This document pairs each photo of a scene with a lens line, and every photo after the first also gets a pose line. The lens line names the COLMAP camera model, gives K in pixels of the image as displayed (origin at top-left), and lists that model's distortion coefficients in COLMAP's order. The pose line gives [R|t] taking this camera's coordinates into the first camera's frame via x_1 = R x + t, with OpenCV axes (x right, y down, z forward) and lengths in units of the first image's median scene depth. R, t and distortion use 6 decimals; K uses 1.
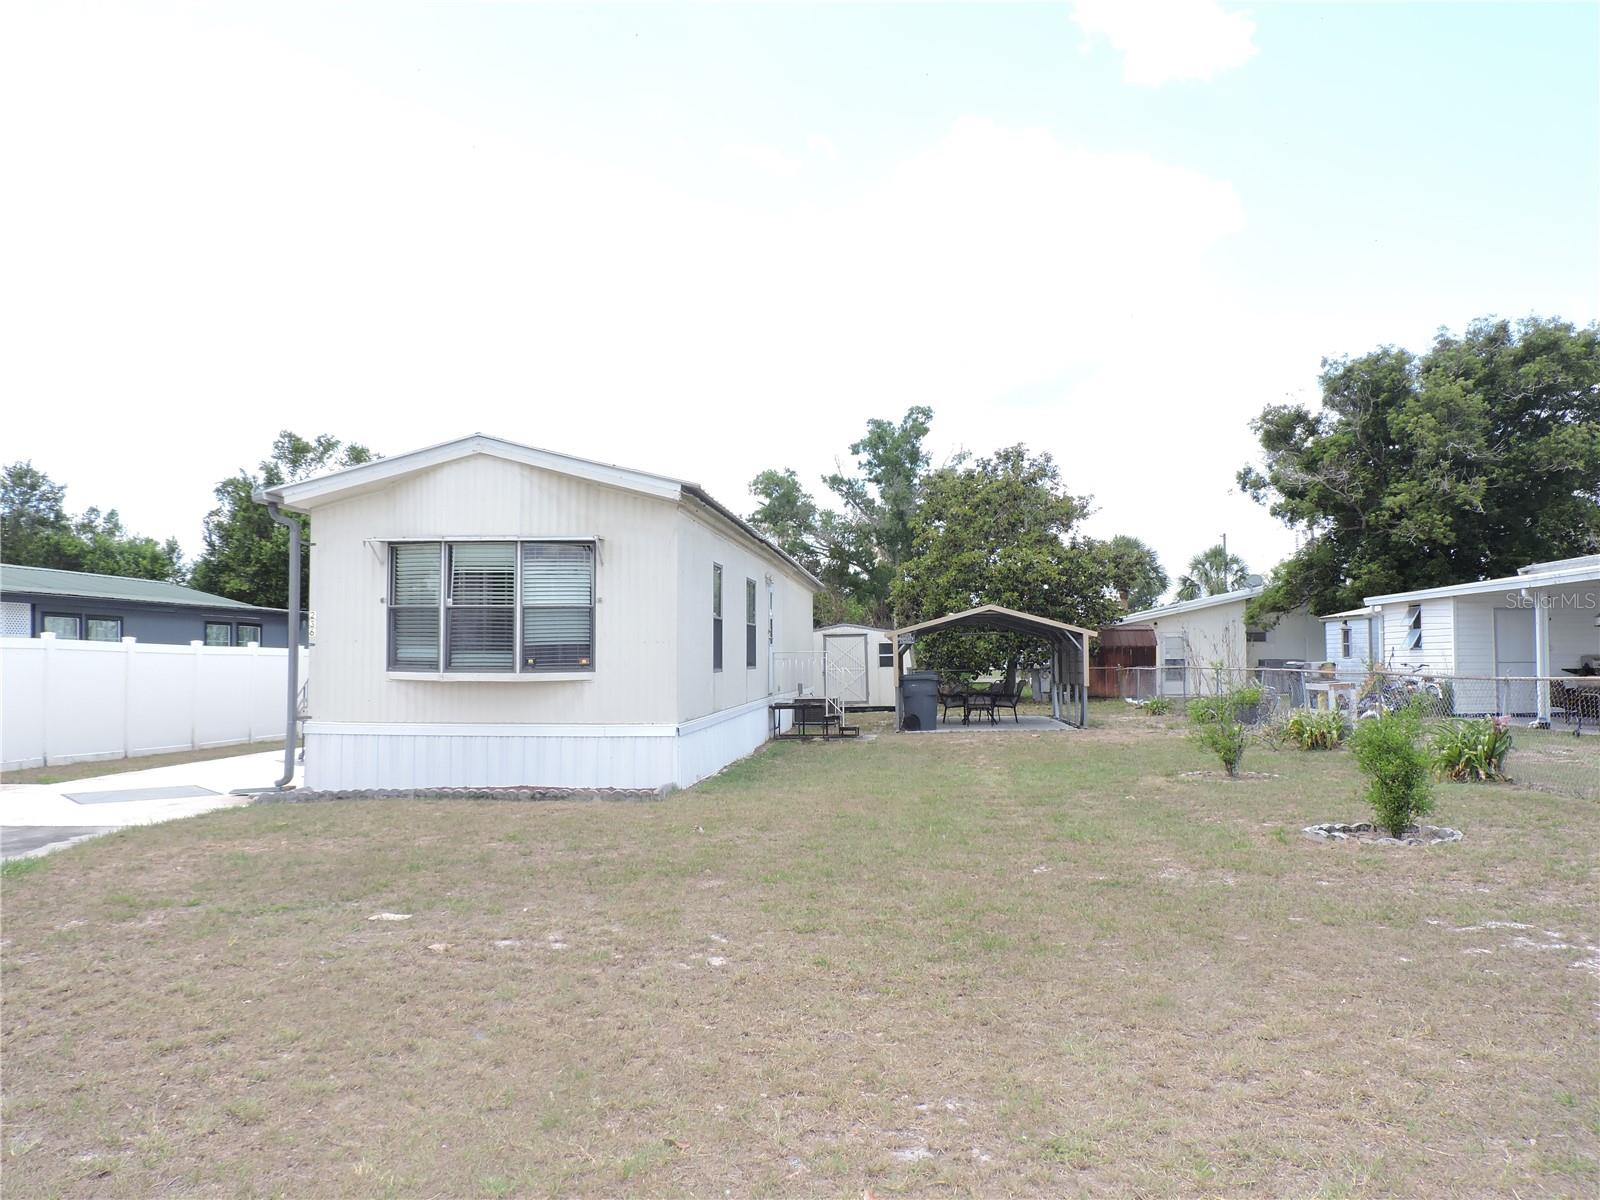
lens RADIAL K [[1278.4, 0, 799.9], [0, 1278.4, 599.3], [0, 0, 1]] dist [-0.004566, 0.004040]
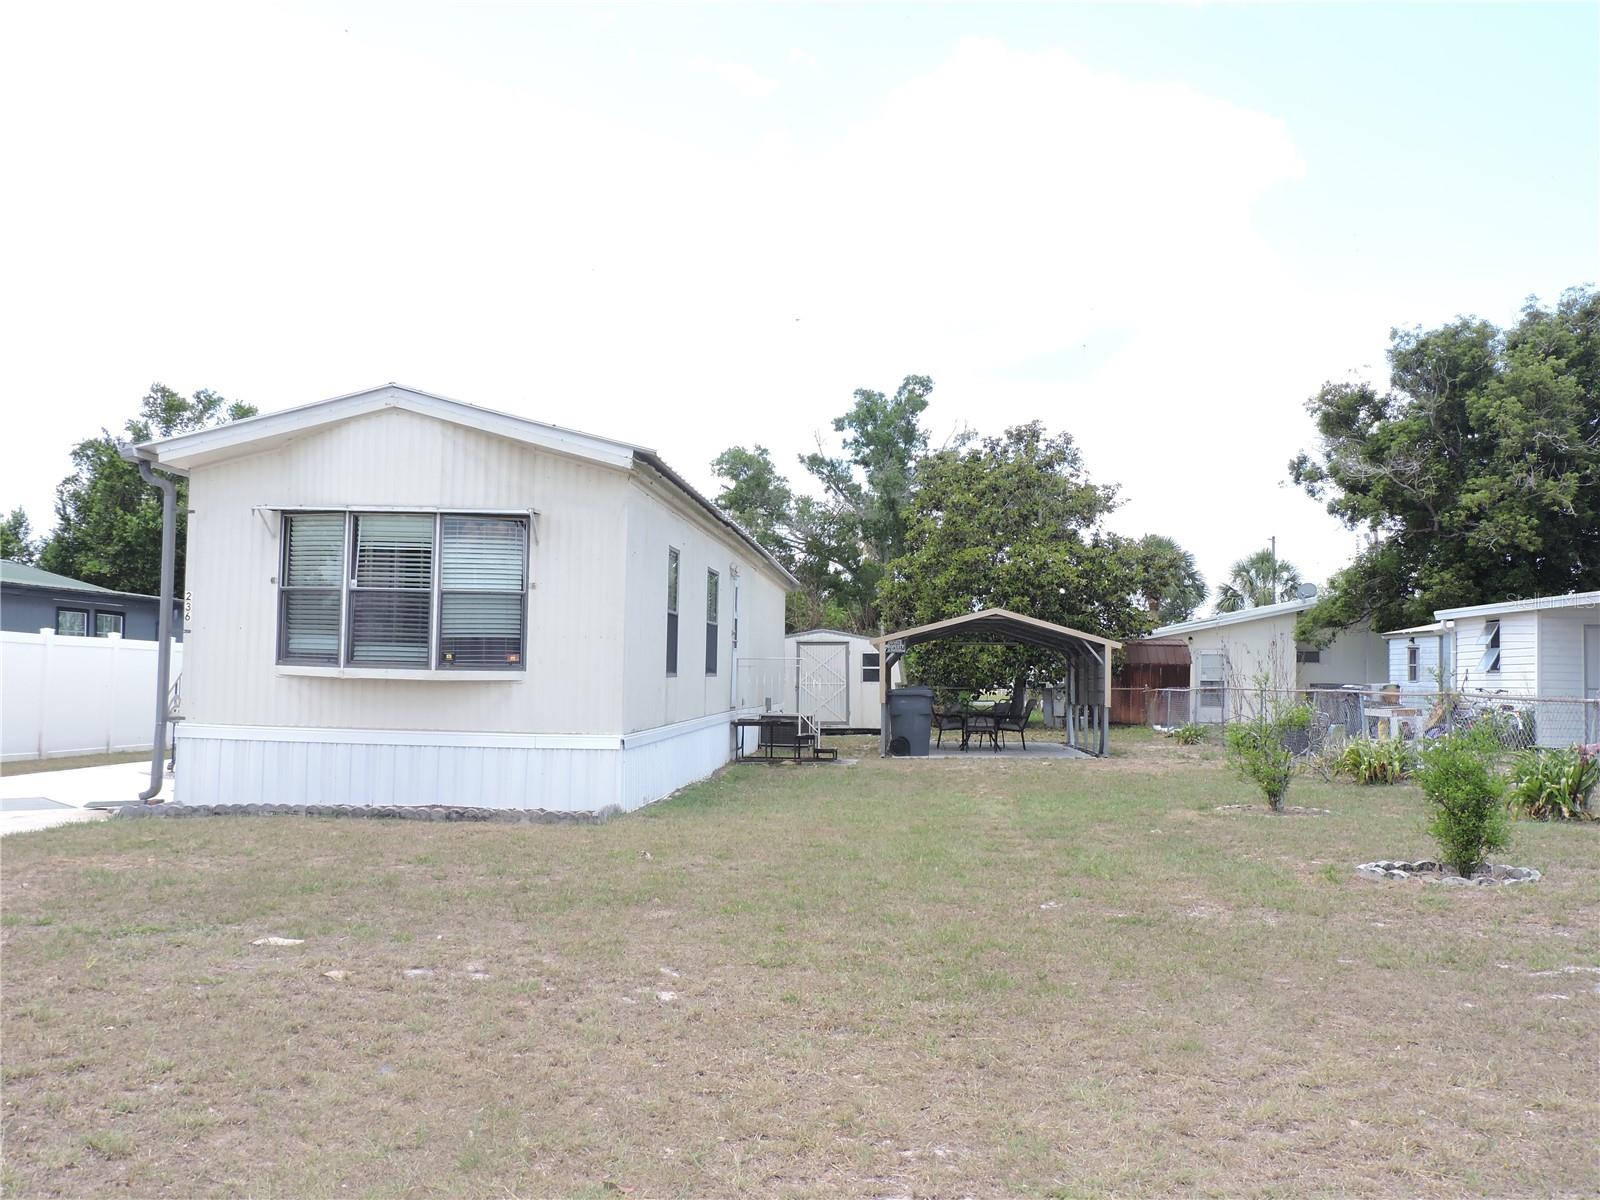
lens RADIAL K [[1525.9, 0, 801.7], [0, 1525.9, 600.3], [0, 0, 1]] dist [-0.015395, 0.000000]
pose [[0.999518, 0.022534, 0.021340, -0.001360], [-0.022458, 0.999741, -0.003787, 0.010171], [-0.021420, 0.003306, 0.999765, -0.005431]]
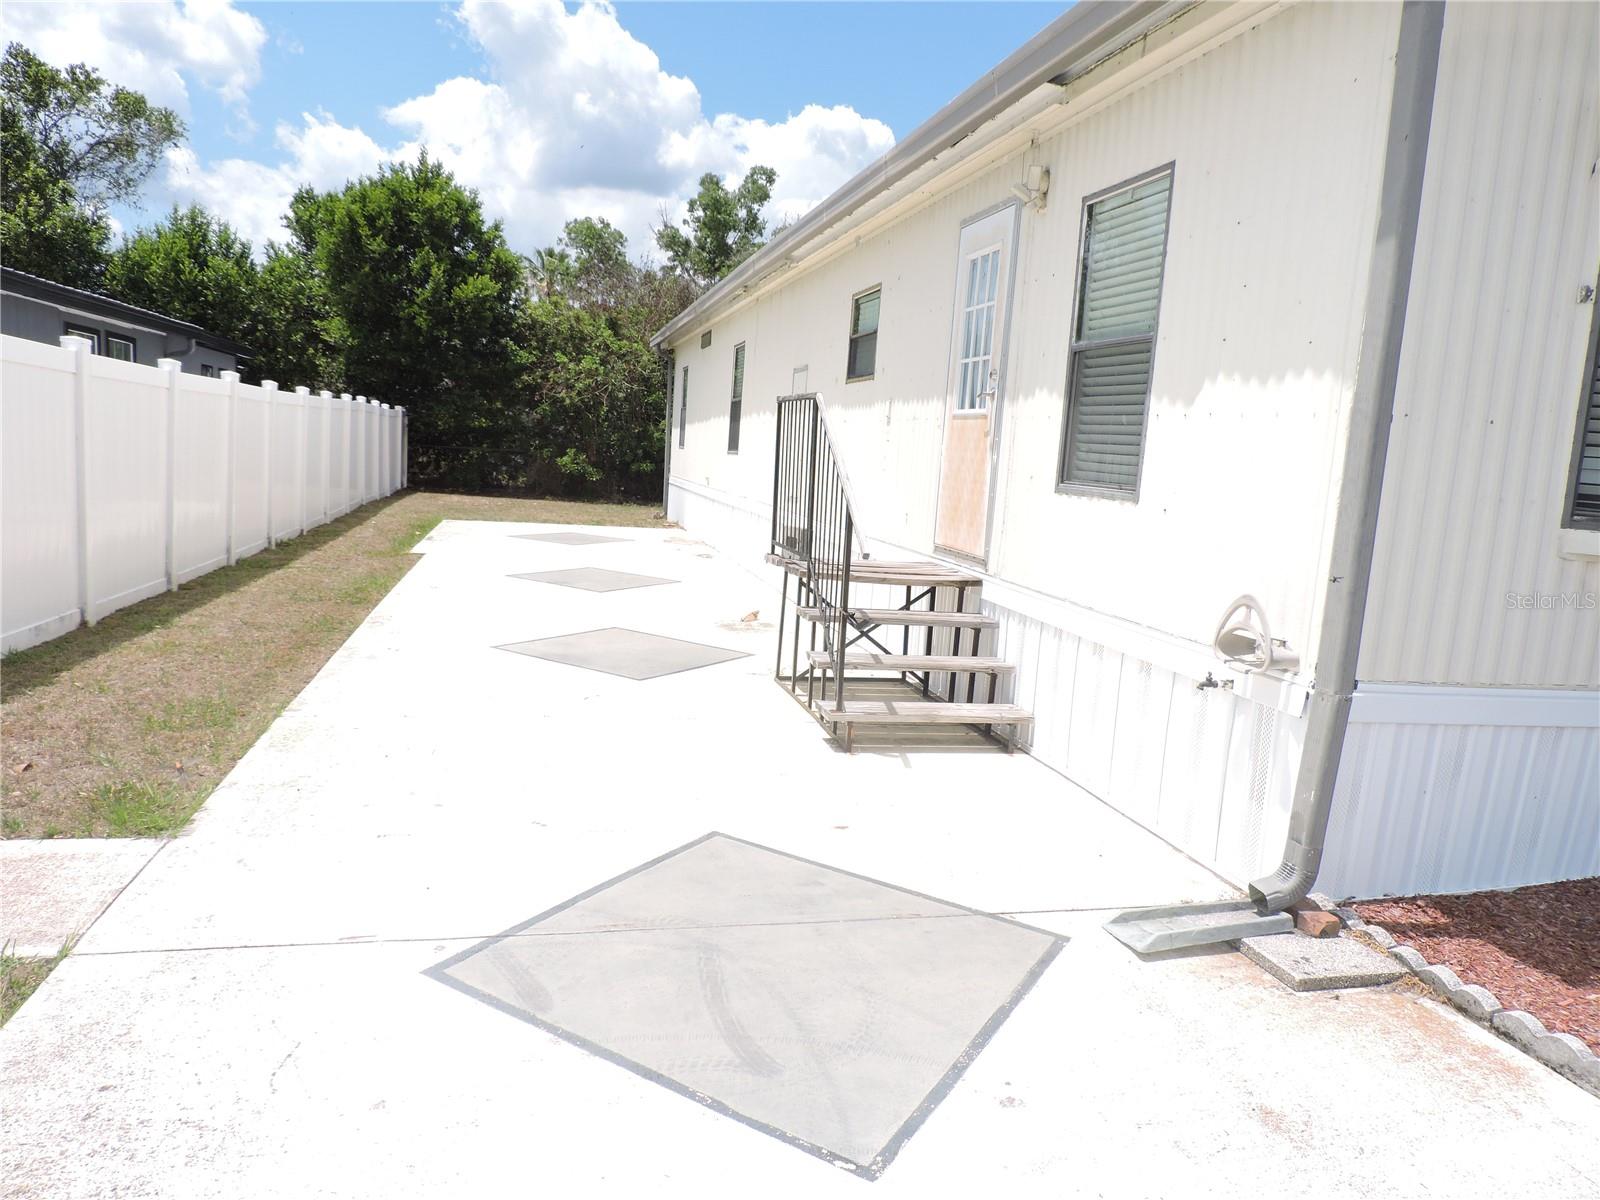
lens RADIAL K [[1129.5, 0, 803.8], [0, 1129.5, 597.4], [0, 0, 1]] dist [-0.021964, -0.000235]
pose [[0.941561, 0.021741, 0.336141, -0.594447], [-0.083792, 0.981663, 0.171218, 0.042621], [-0.326255, -0.189378, 0.926117, 0.807458]]
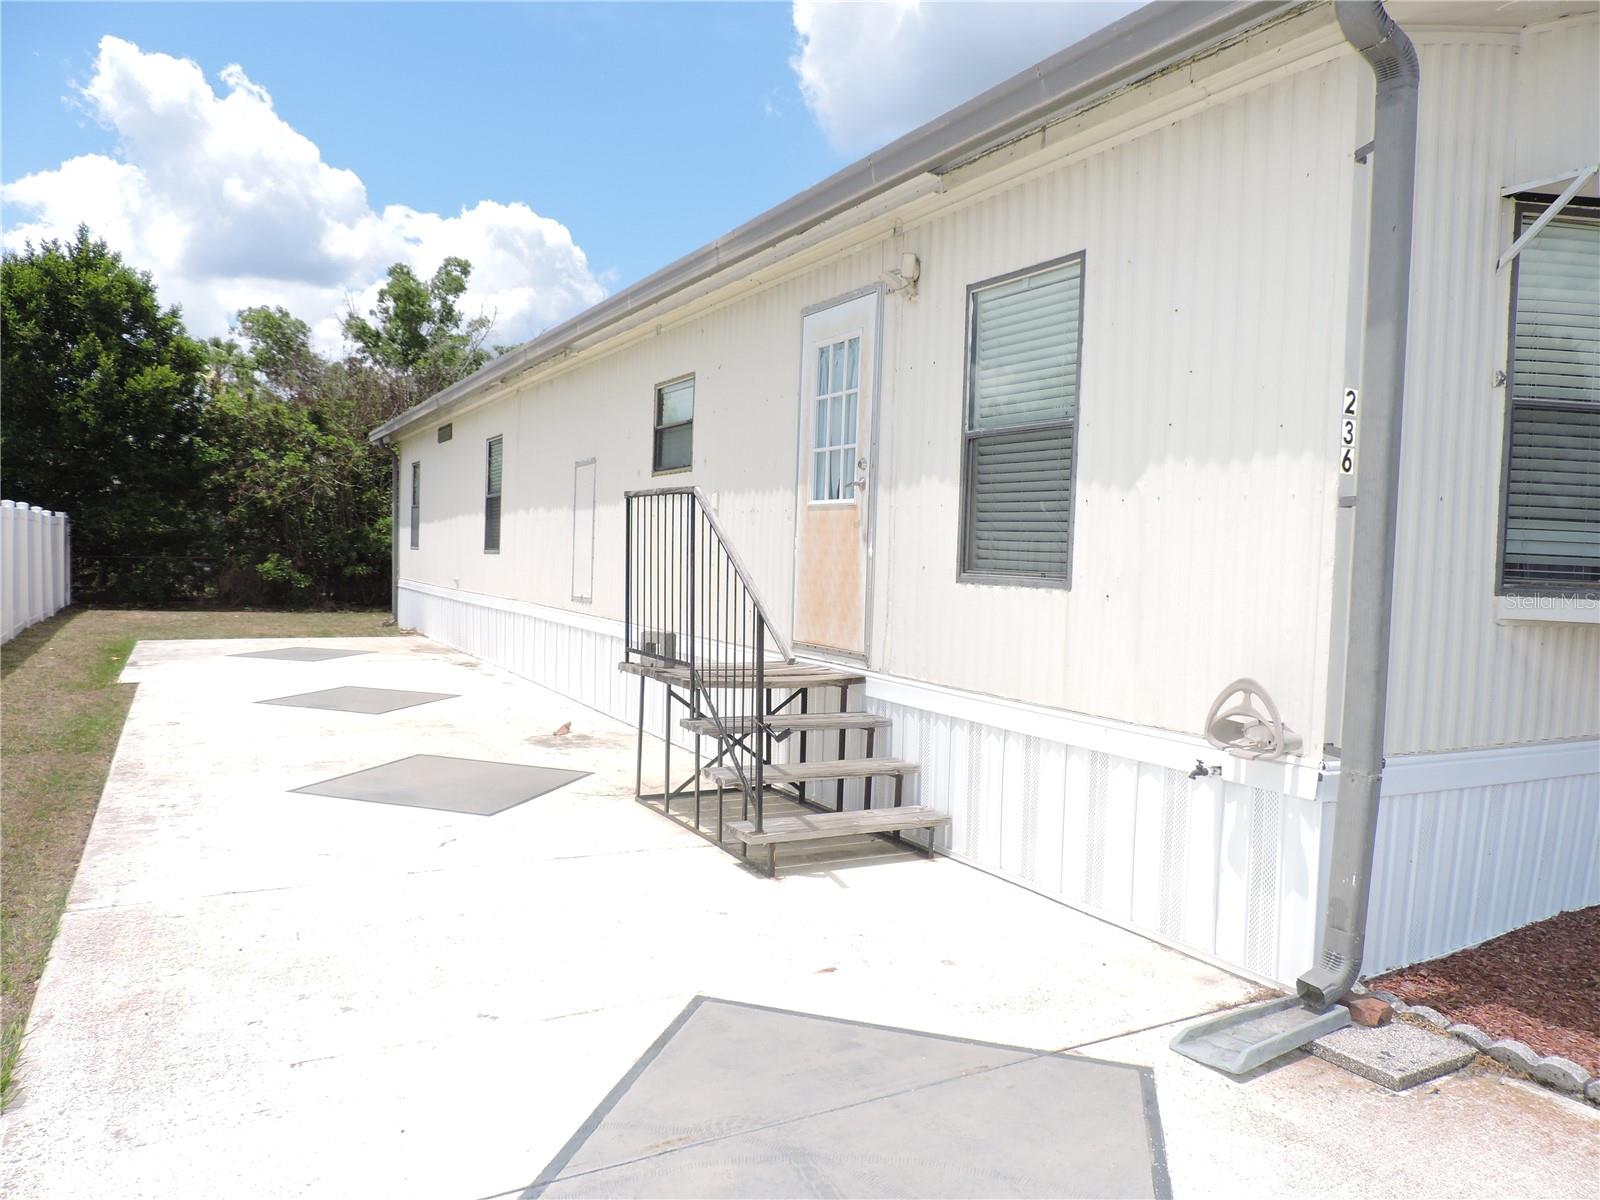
lens RADIAL K [[1129.5, 0, 802.5], [0, 1129.5, 594.8], [0, 0, 1]] dist [-0.021964, -0.000235]
pose [[0.820878, 0.007833, 0.571049, -0.642721], [-0.059038, 0.995713, 0.071210, 0.046960], [-0.568043, -0.092168, 0.817821, 0.868518]]
